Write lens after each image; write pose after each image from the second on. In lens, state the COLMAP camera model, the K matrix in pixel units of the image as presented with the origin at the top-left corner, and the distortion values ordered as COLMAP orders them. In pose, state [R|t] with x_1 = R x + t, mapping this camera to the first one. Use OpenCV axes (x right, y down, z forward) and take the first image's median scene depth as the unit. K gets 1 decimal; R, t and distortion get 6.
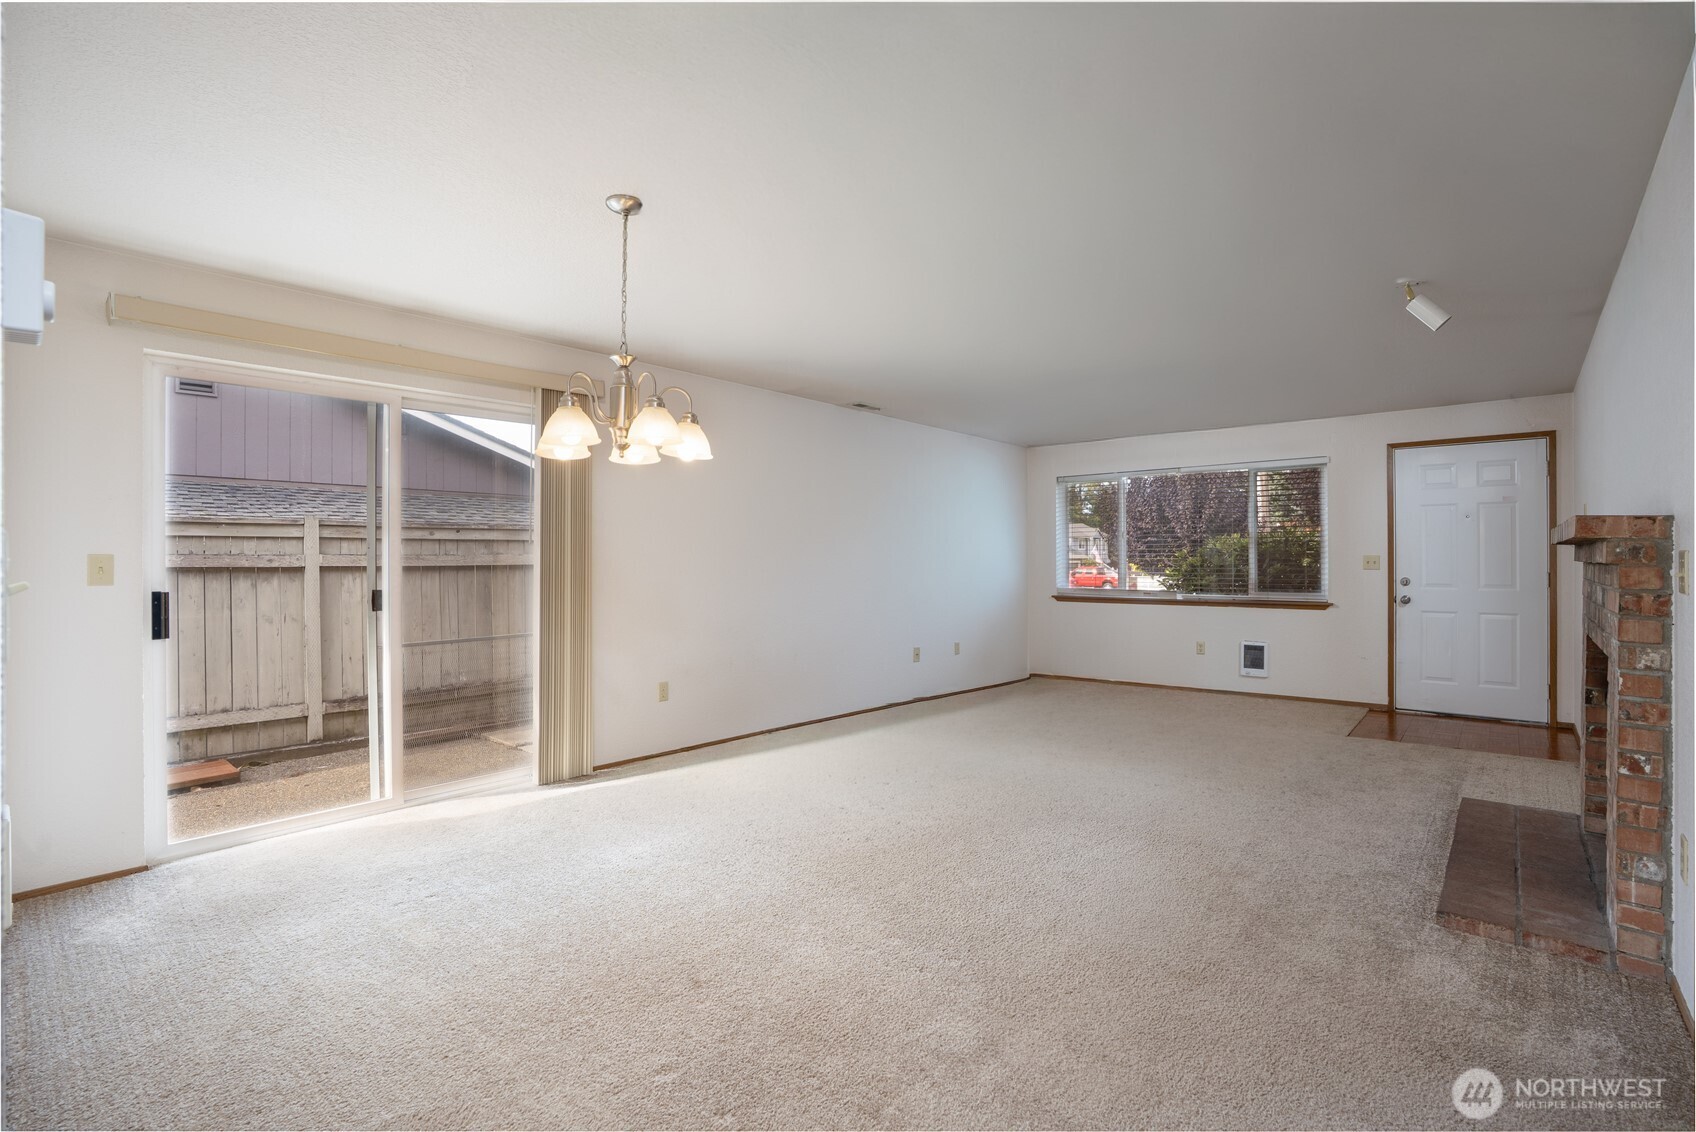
lens RADIAL K [[790.7, 0, 866.1], [0, 790.7, 567.8], [0, 0, 1]] dist [-0.018660, 0.003580]
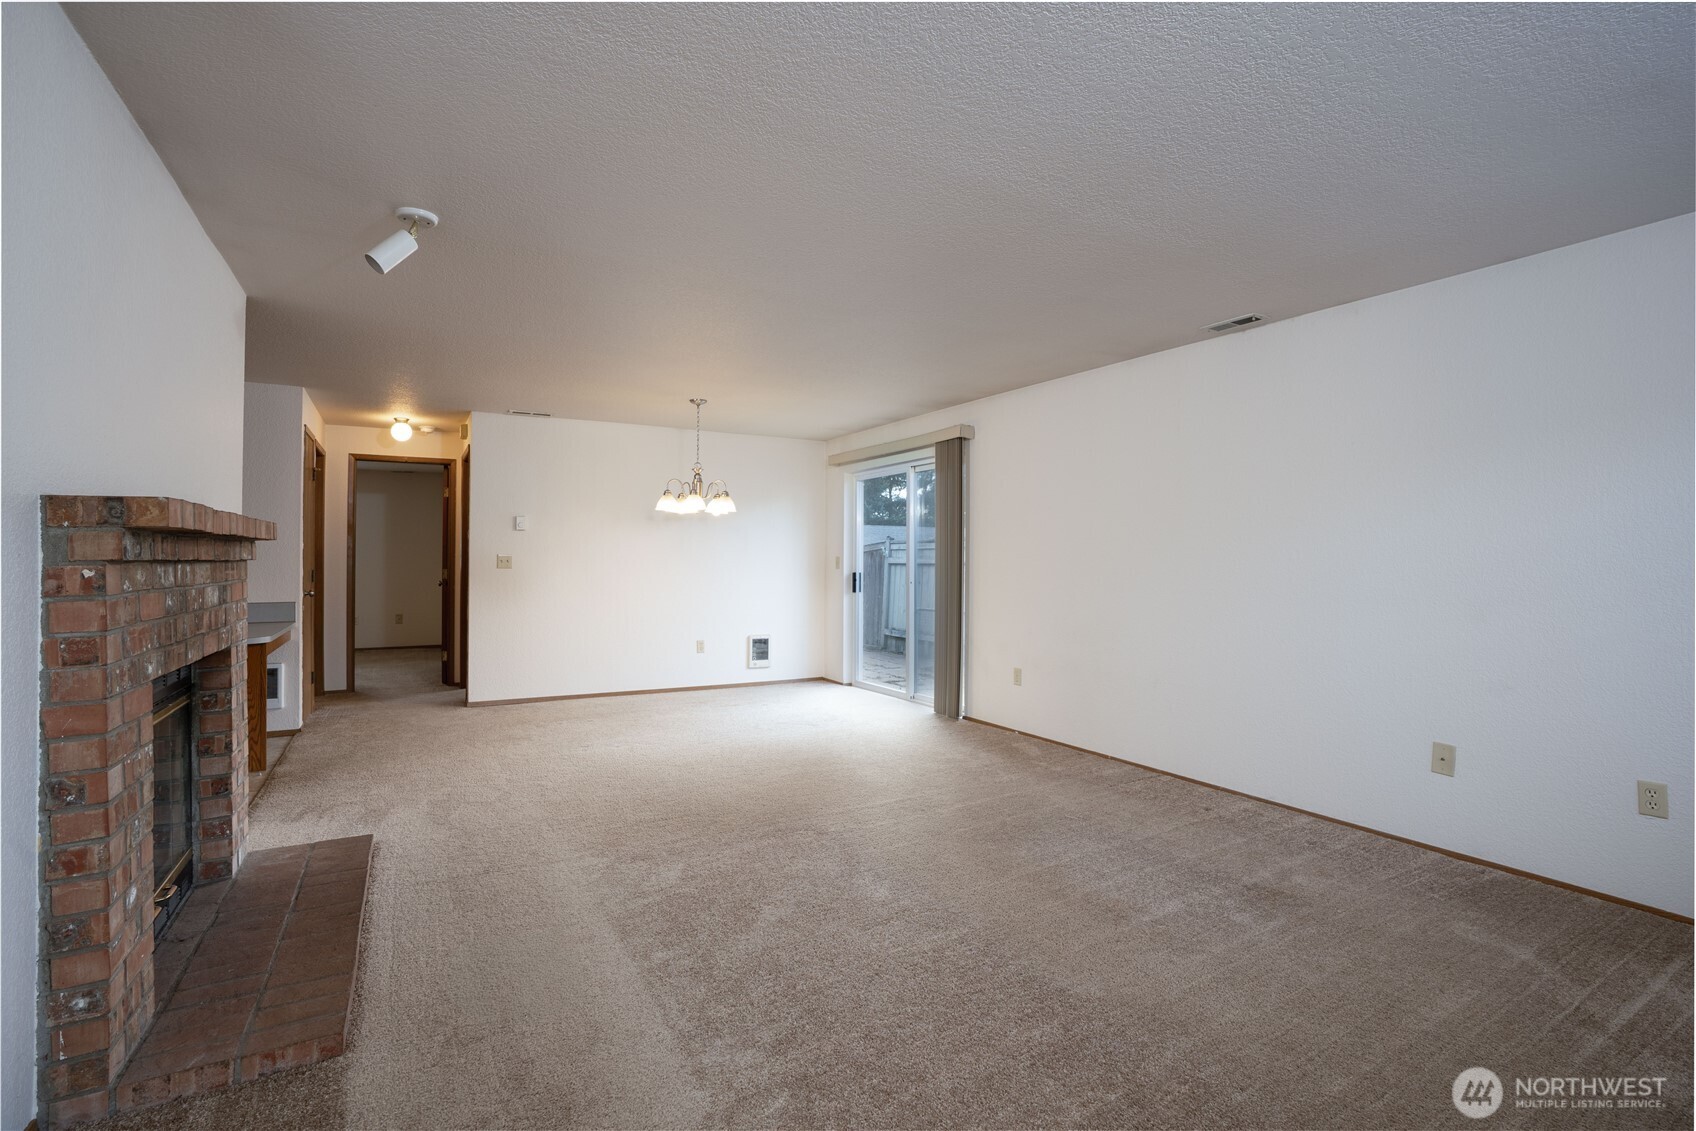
lens RADIAL K [[790.7, 0, 844.4], [0, 790.7, 556.3], [0, 0, 1]] dist [-0.018660, 0.003580]
pose [[-0.361950, -0.004819, -0.932185, 1.838853], [-0.011501, 0.999934, -0.000704, -0.024810], [0.932127, 0.010467, -0.361981, 2.427196]]
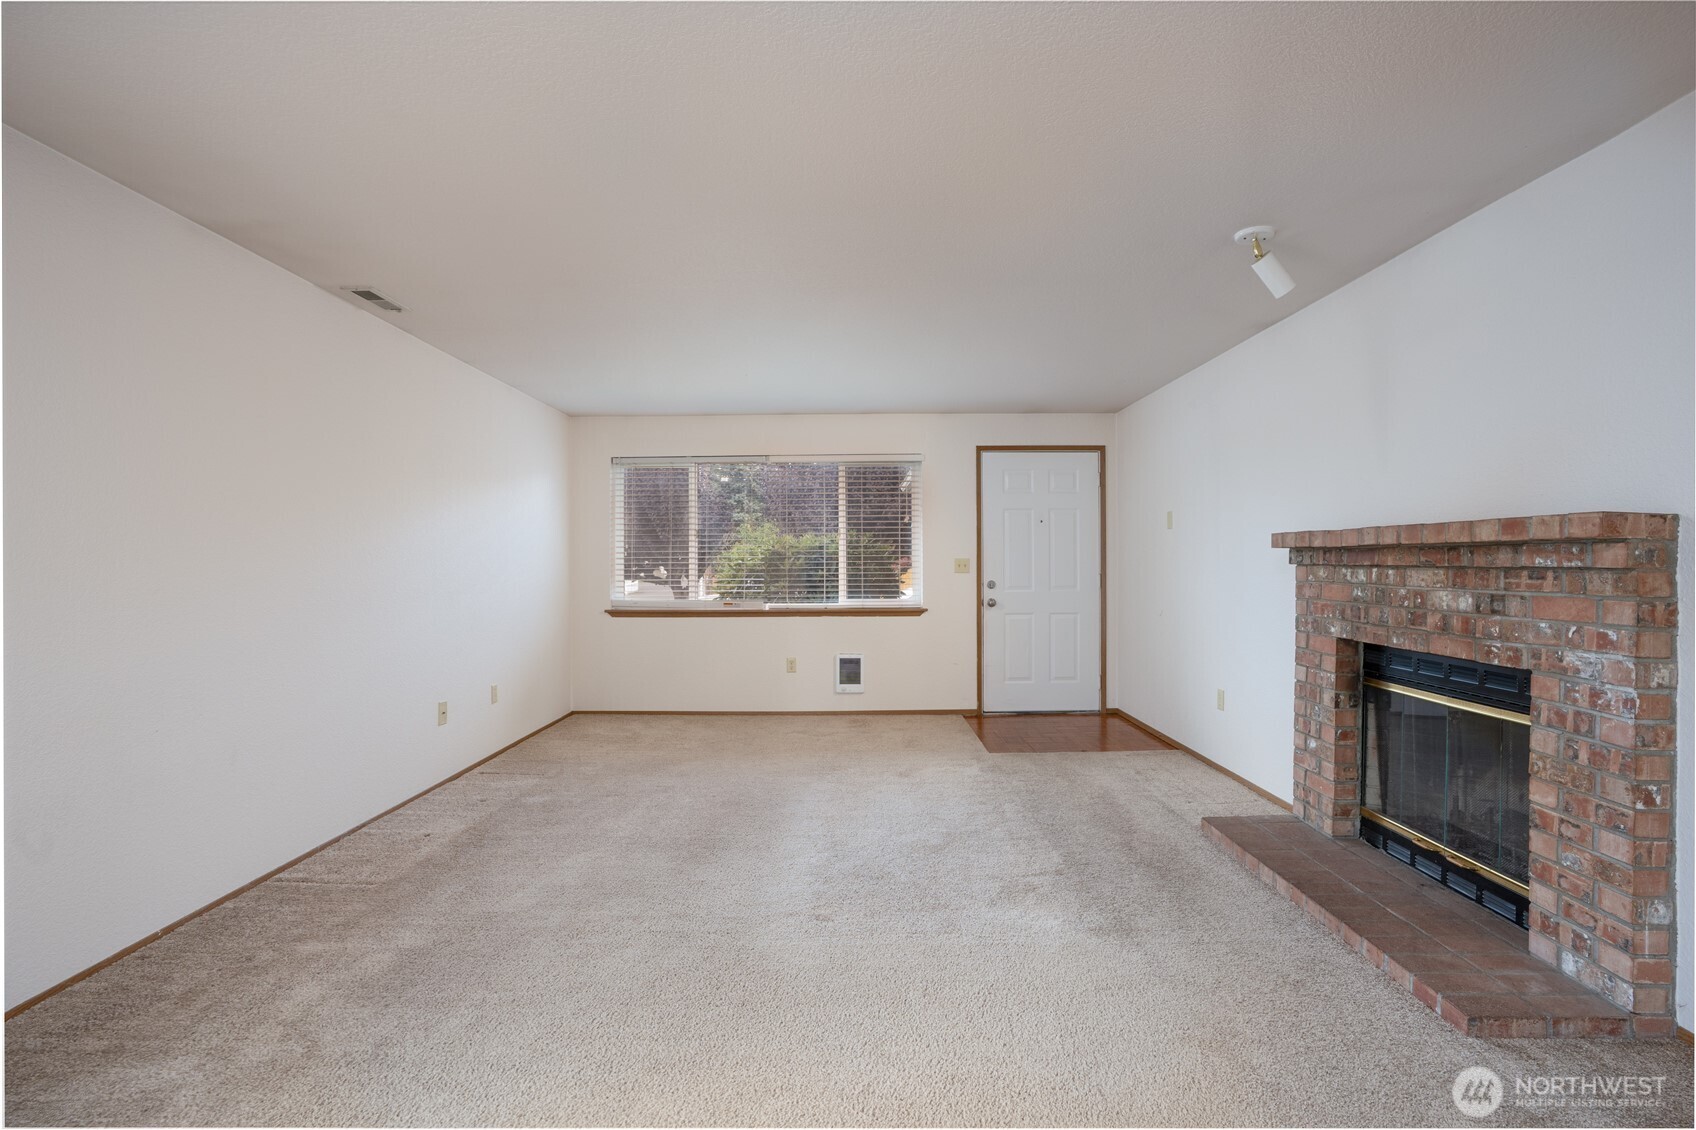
lens RADIAL K [[790.7, 0, 846.9], [0, 790.7, 555.4], [0, 0, 1]] dist [-0.018660, 0.003580]
pose [[0.767069, 0.002221, 0.641560, -0.265513], [0.010088, 0.999829, -0.015523, -0.014989], [-0.641485, 0.018380, 0.766916, 0.888488]]
